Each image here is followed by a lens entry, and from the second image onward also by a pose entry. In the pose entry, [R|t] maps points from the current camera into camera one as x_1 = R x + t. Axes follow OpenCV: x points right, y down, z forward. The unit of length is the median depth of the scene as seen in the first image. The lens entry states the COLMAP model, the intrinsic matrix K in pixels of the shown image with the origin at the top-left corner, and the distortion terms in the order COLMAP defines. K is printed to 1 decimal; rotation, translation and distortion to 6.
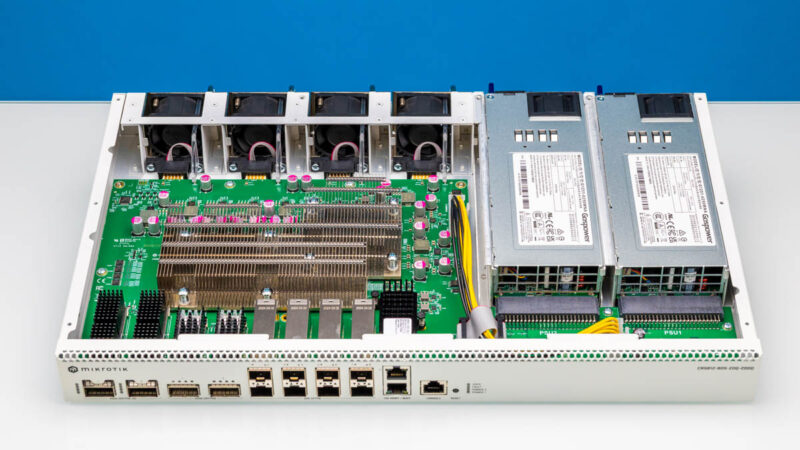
lens RADIAL K [[1869.7, 0, 400.8], [0, 1869.7, 225.0], [0, 0, 1]] dist [-0.005931, 0.000000]
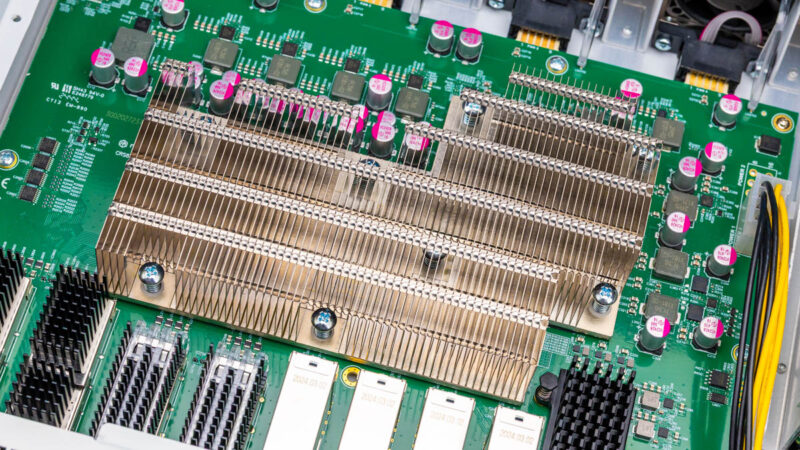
lens RADIAL K [[1869.7, 0, 396.5], [0, 1869.7, 224.6], [0, 0, 1]] dist [-0.005931, 0.000000]
pose [[0.969466, 0.243167, -0.031704, -0.042605], [-0.218688, 0.915795, 0.336892, -0.138815], [0.110955, -0.319672, 0.941010, 0.539380]]
